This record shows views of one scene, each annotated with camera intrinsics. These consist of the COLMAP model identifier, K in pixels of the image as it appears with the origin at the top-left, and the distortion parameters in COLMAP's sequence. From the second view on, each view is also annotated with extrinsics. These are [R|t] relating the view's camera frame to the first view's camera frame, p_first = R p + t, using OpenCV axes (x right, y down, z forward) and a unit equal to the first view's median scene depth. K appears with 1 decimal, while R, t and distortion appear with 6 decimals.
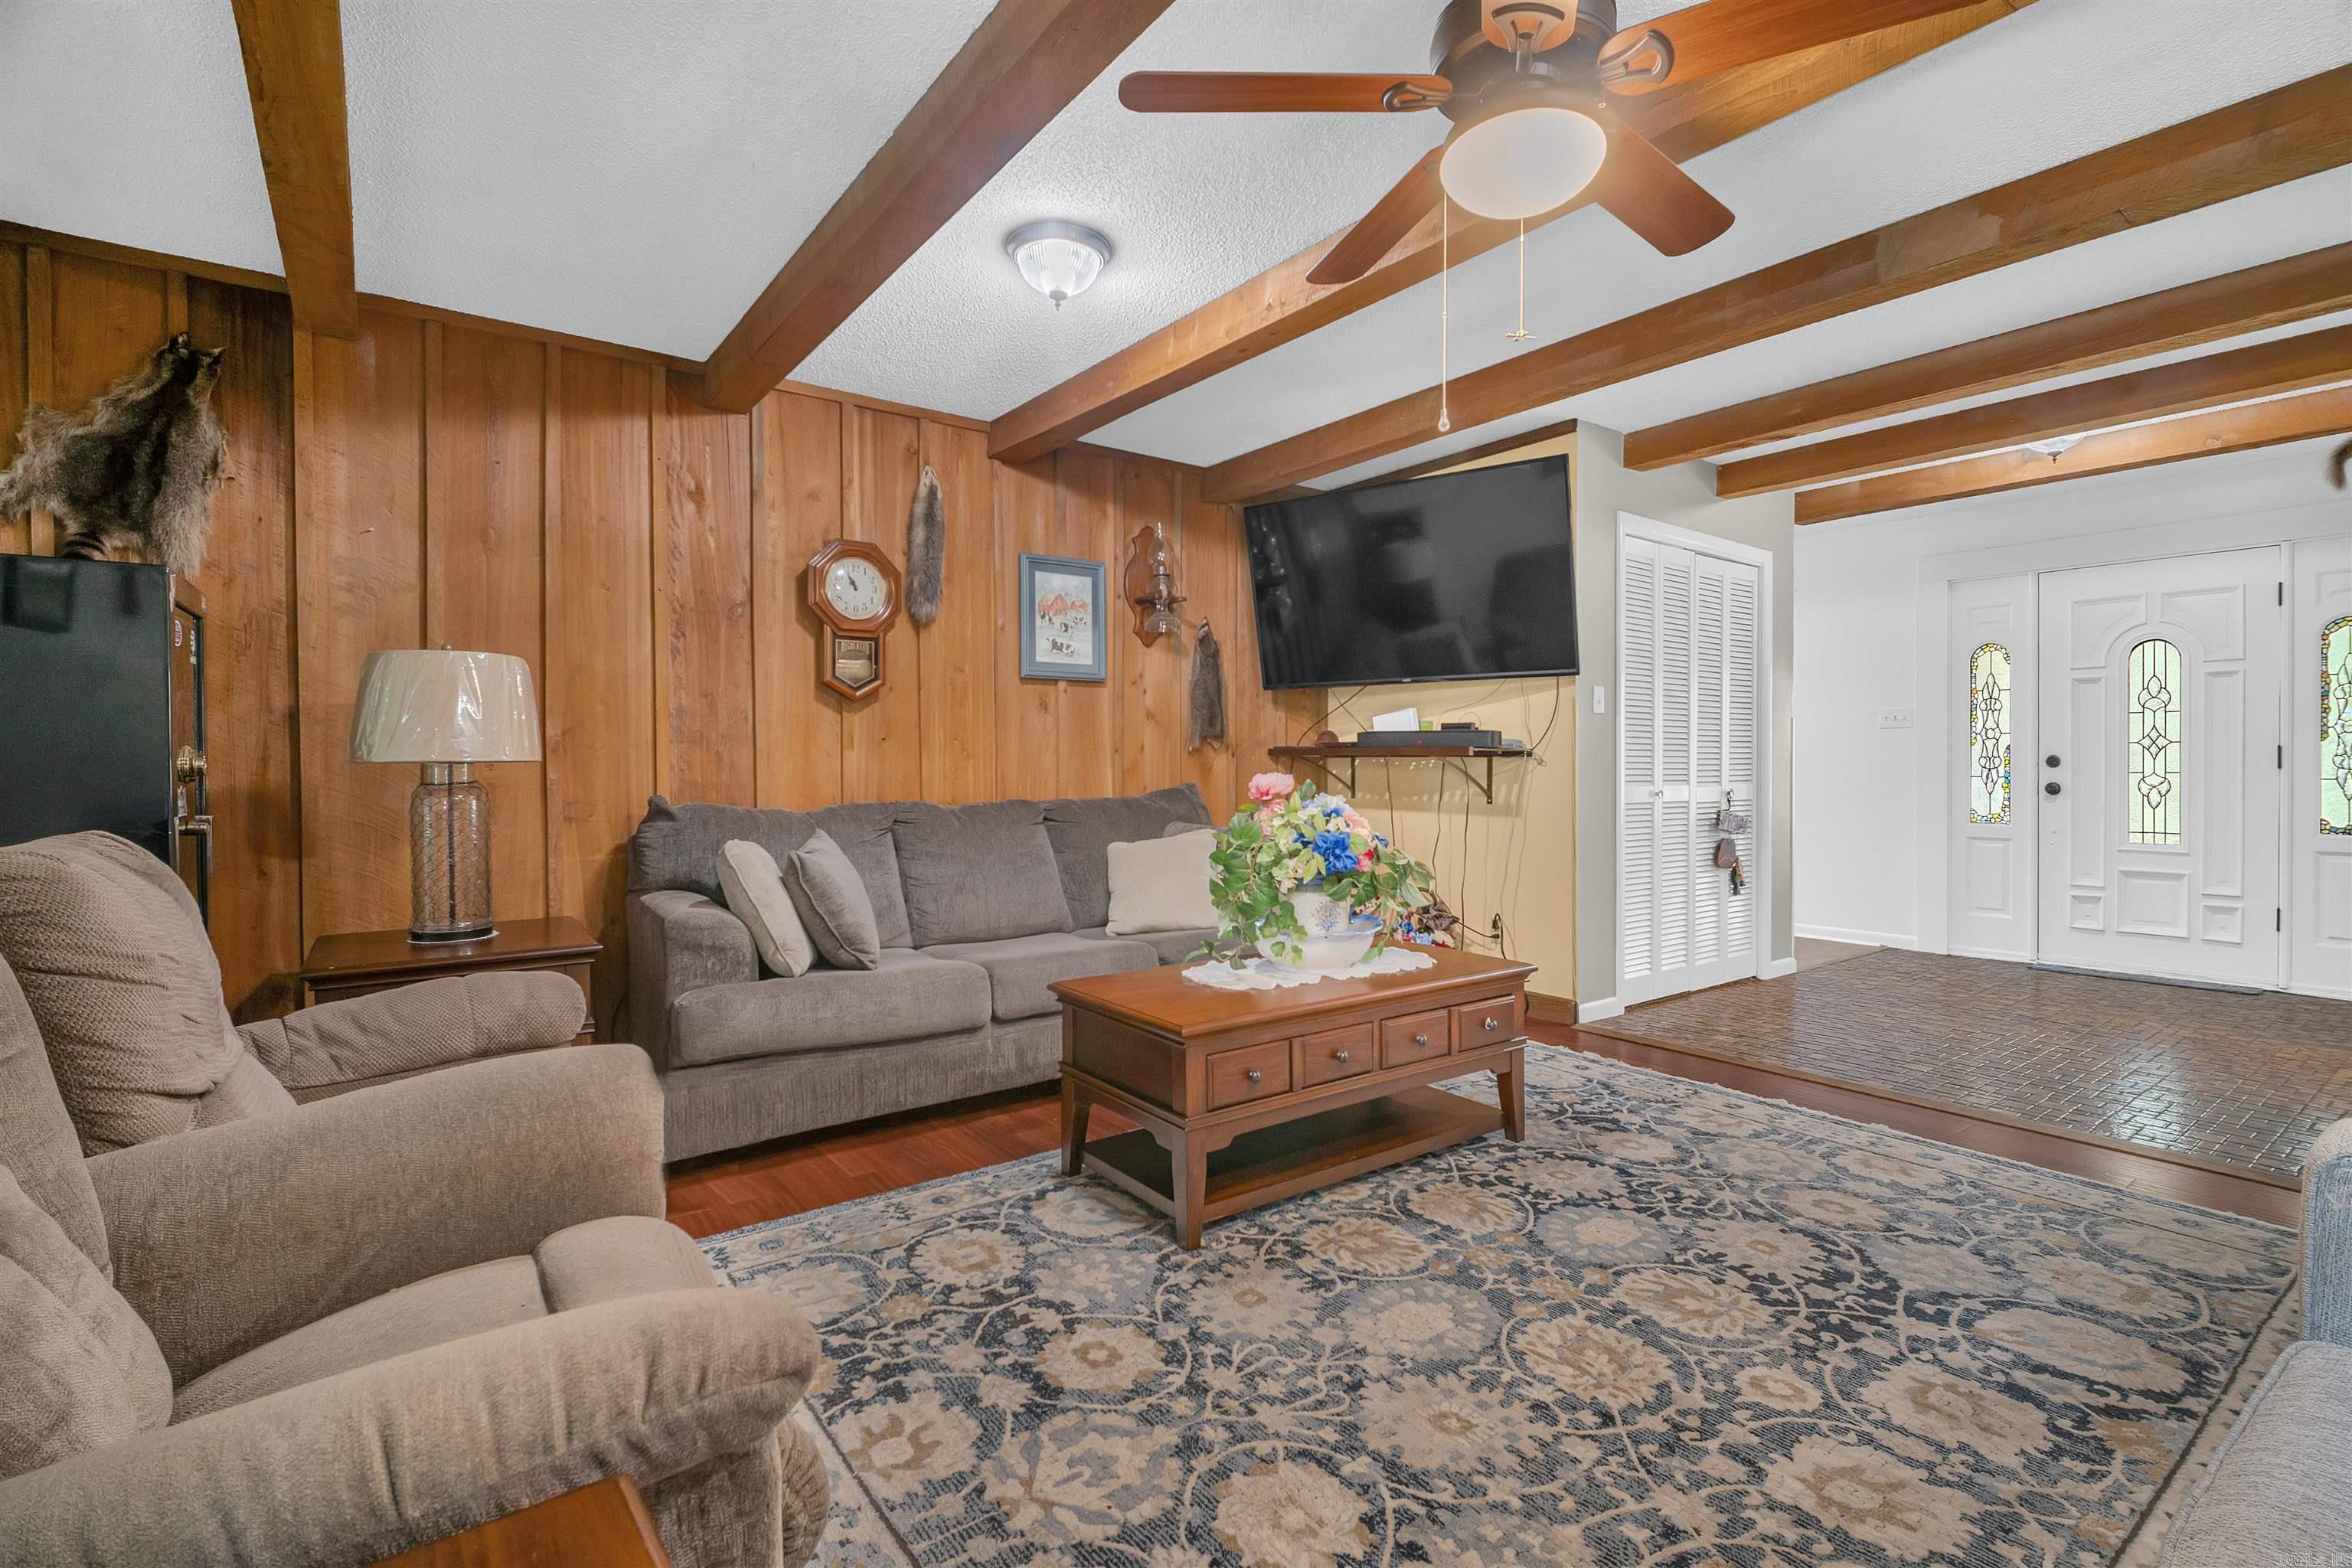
lens RADIAL K [[1100.0, 0, 1209.9], [0, 1100.0, 776.1], [0, 0, 1]] dist [-0.003742, -0.006653]
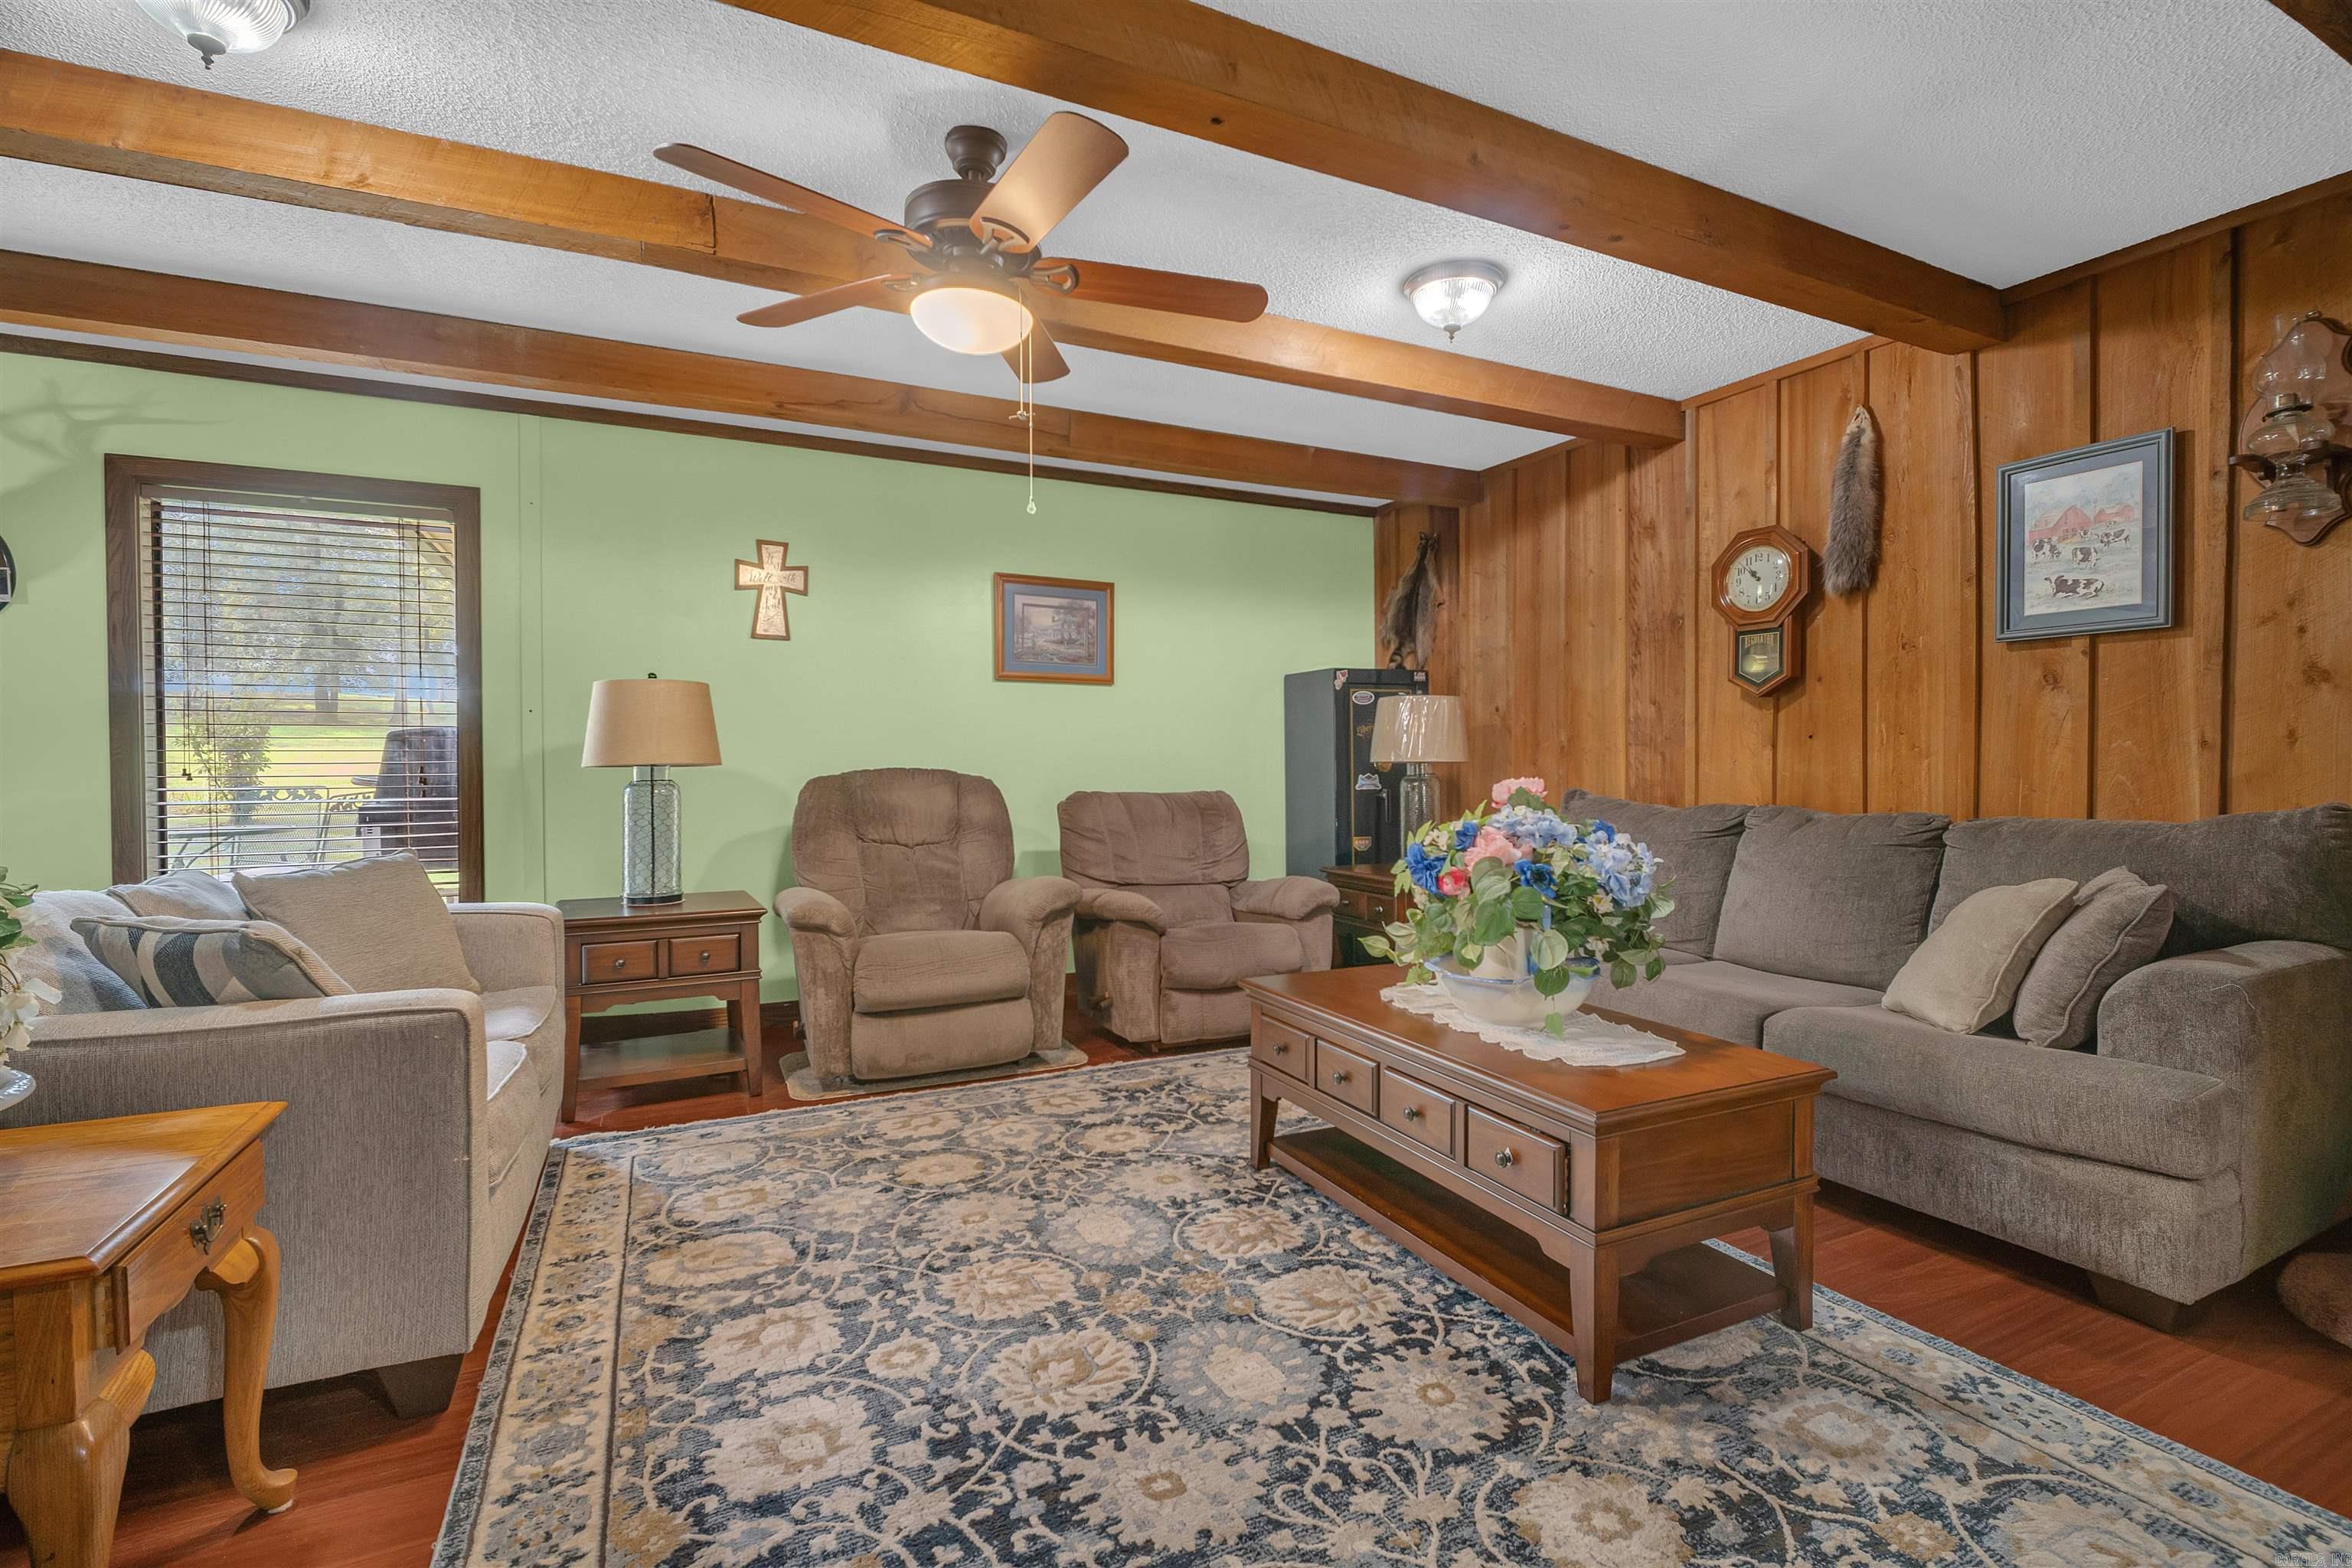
lens RADIAL K [[1086.4, 0, 1218.9], [0, 1086.4, 782.5], [0, 0, 1]] dist [-0.000739, -0.009068]
pose [[-0.182714, 0.022301, -0.982913, 1.345508], [-0.013771, 0.999587, 0.025239, -0.038765], [0.983070, 0.018147, -0.182331, 1.333048]]
